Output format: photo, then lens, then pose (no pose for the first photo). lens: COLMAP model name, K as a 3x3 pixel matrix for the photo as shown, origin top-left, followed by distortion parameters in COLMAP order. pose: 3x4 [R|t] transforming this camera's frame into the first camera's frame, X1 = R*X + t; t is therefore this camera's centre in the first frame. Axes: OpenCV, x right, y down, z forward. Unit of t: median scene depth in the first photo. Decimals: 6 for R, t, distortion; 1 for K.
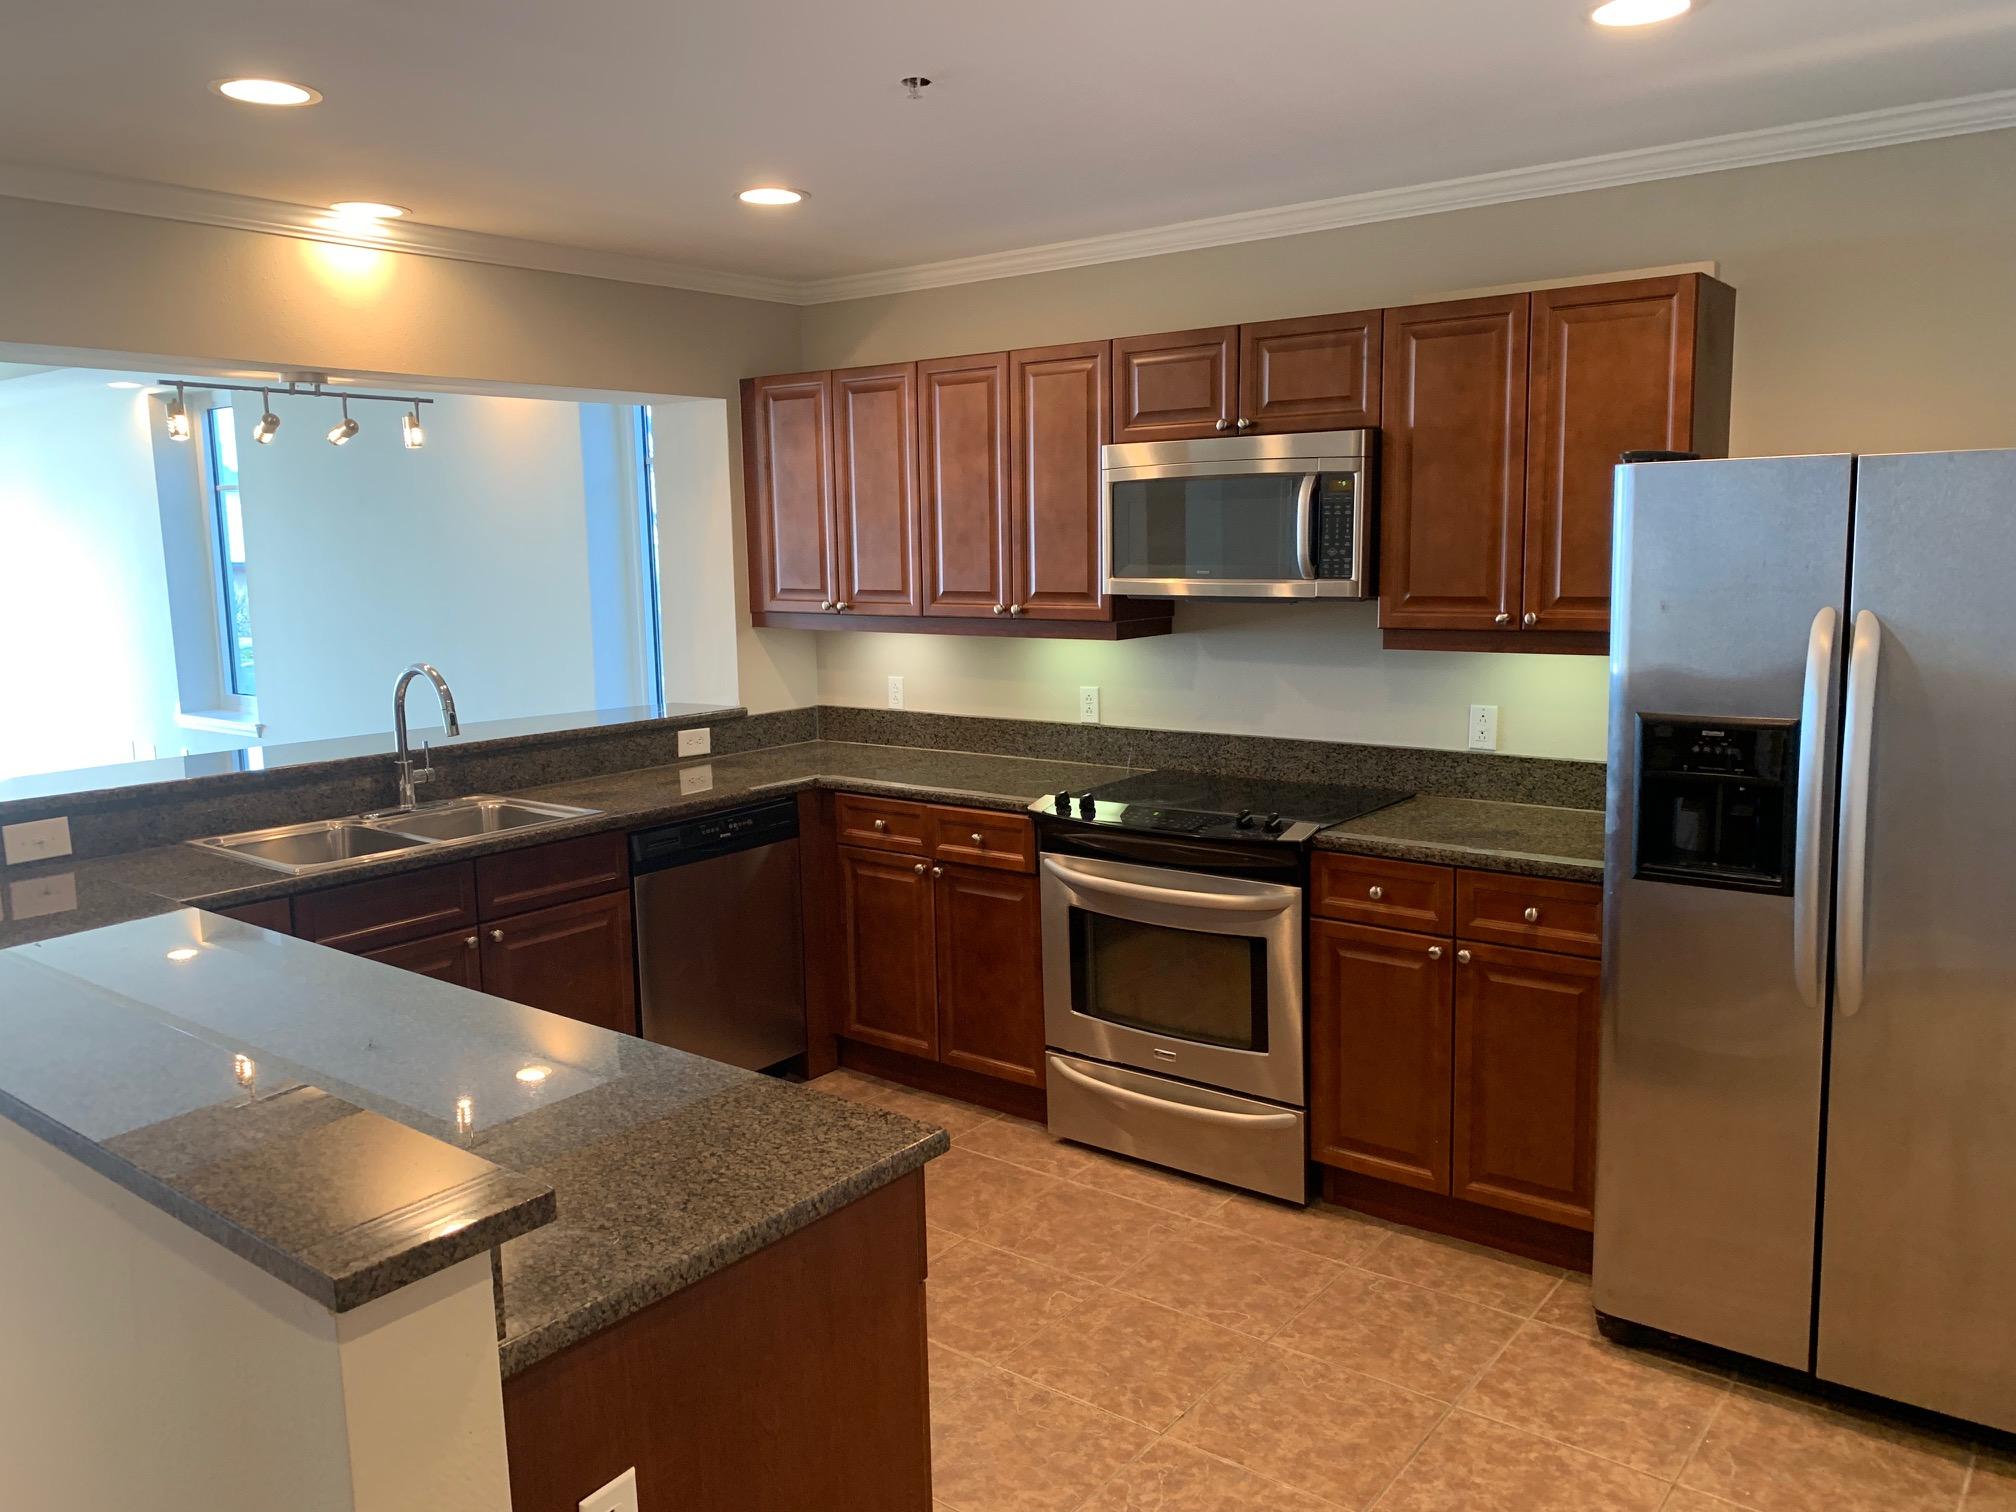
lens RADIAL K [[1558.9, 0, 1008.0], [0, 1558.9, 756.0], [0, 0, 1]] dist [-0.003443, -0.001594]
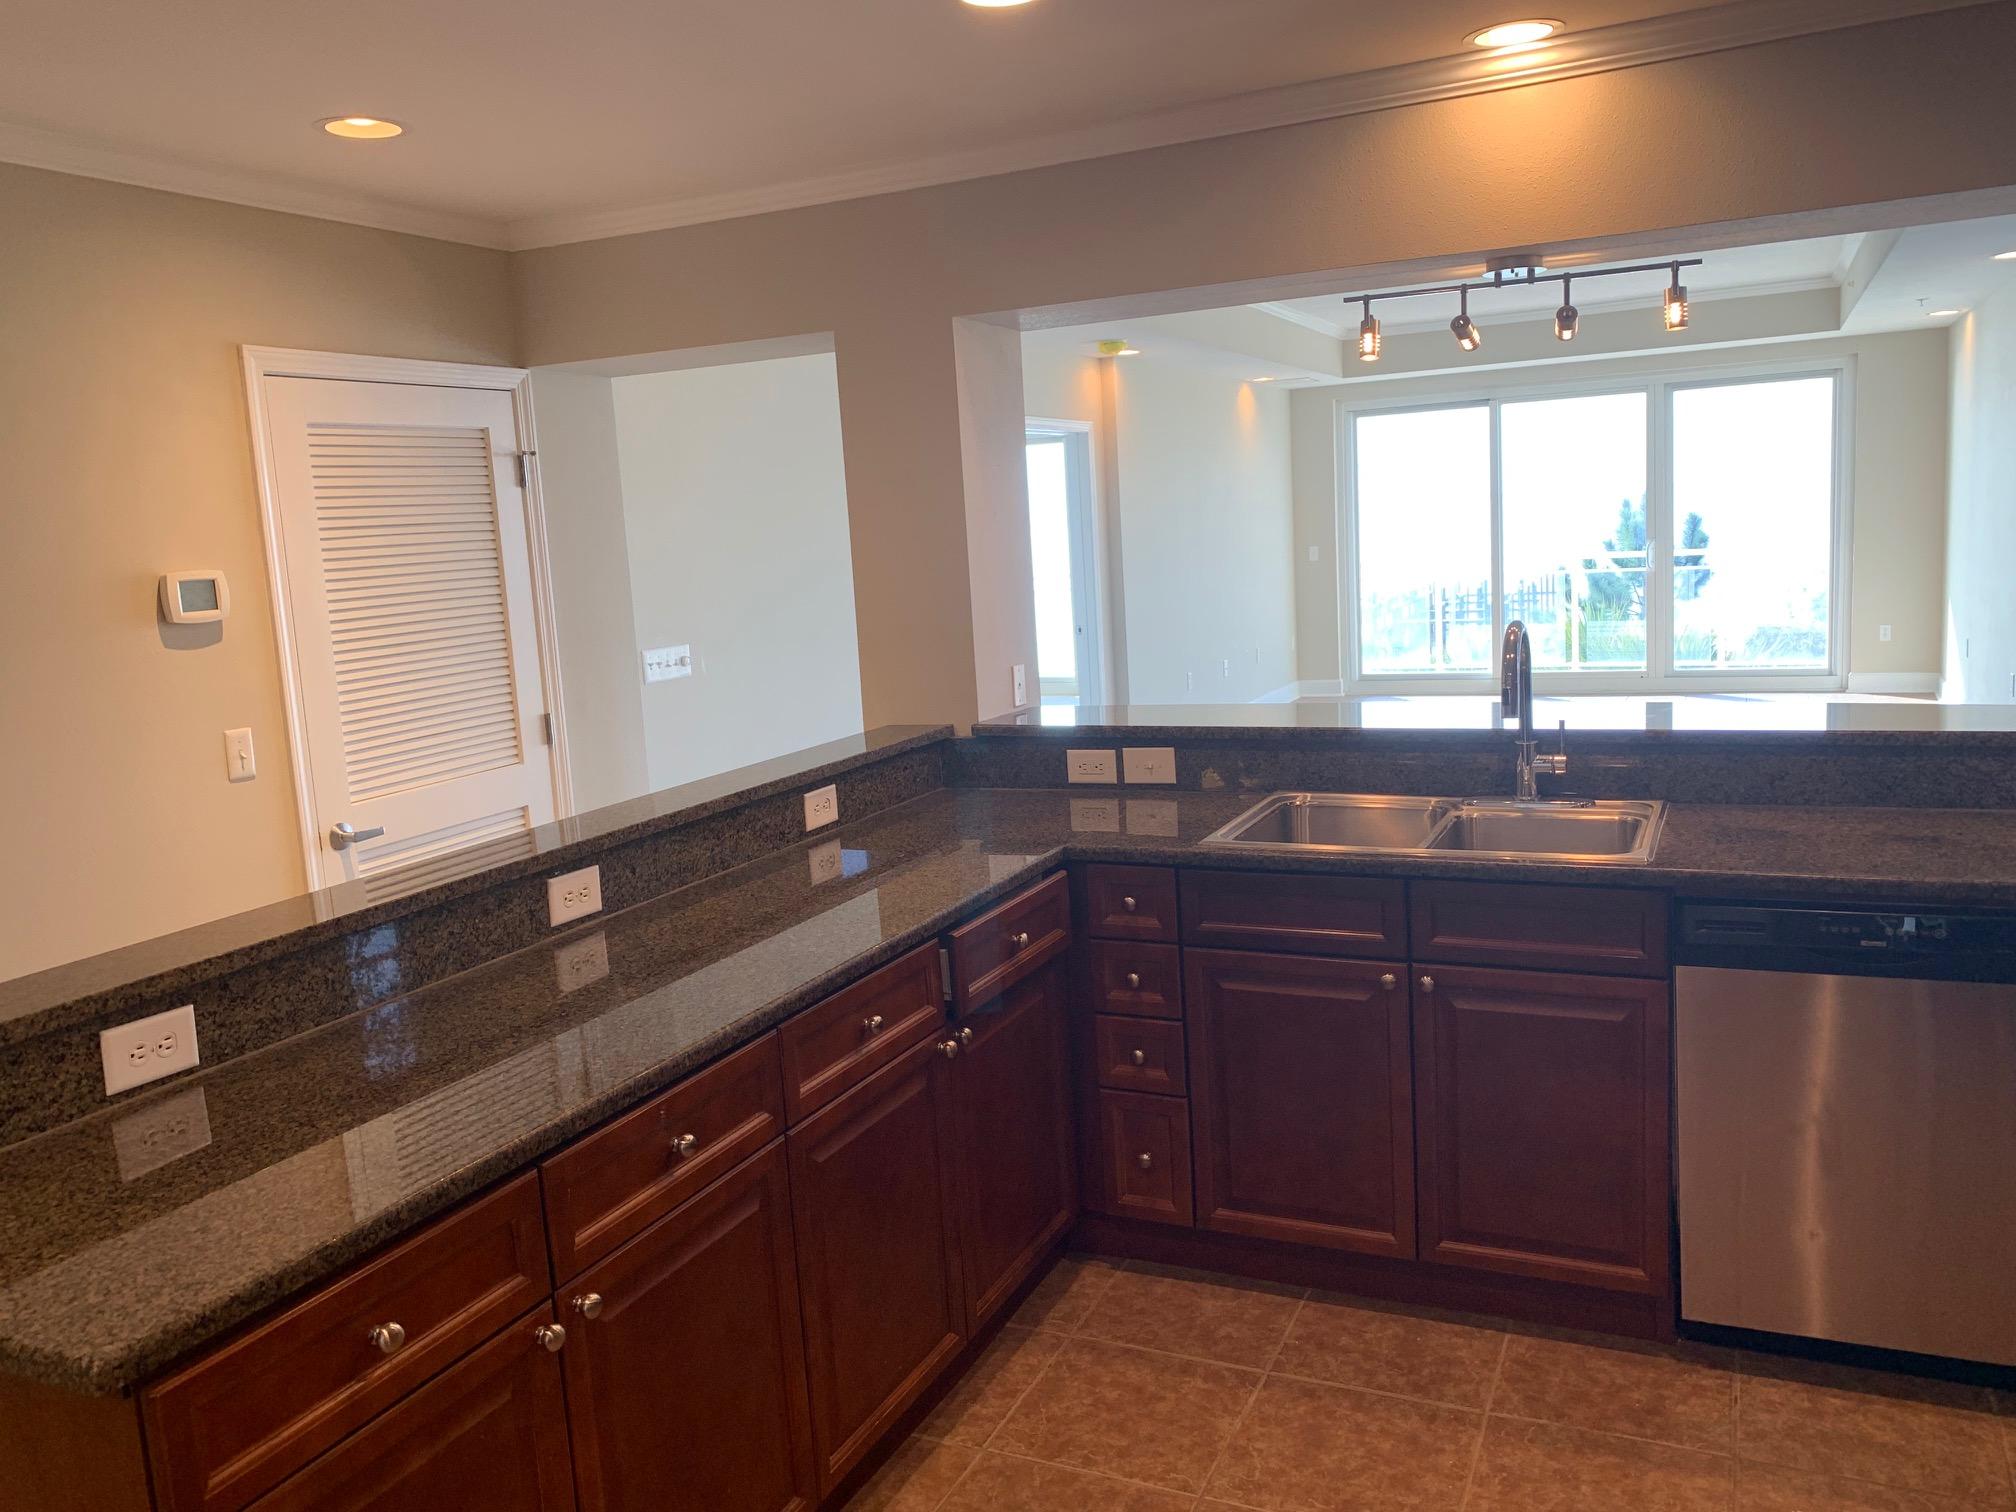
lens RADIAL K [[1558.9, 0, 1008.0], [0, 1558.9, 756.0], [0, 0, 1]] dist [-0.003443, -0.001594]
pose [[0.201581, 0.155990, -0.966971, 0.331626], [-0.078778, 0.986621, 0.142737, -0.082777], [0.976299, 0.047402, 0.211173, 0.579341]]
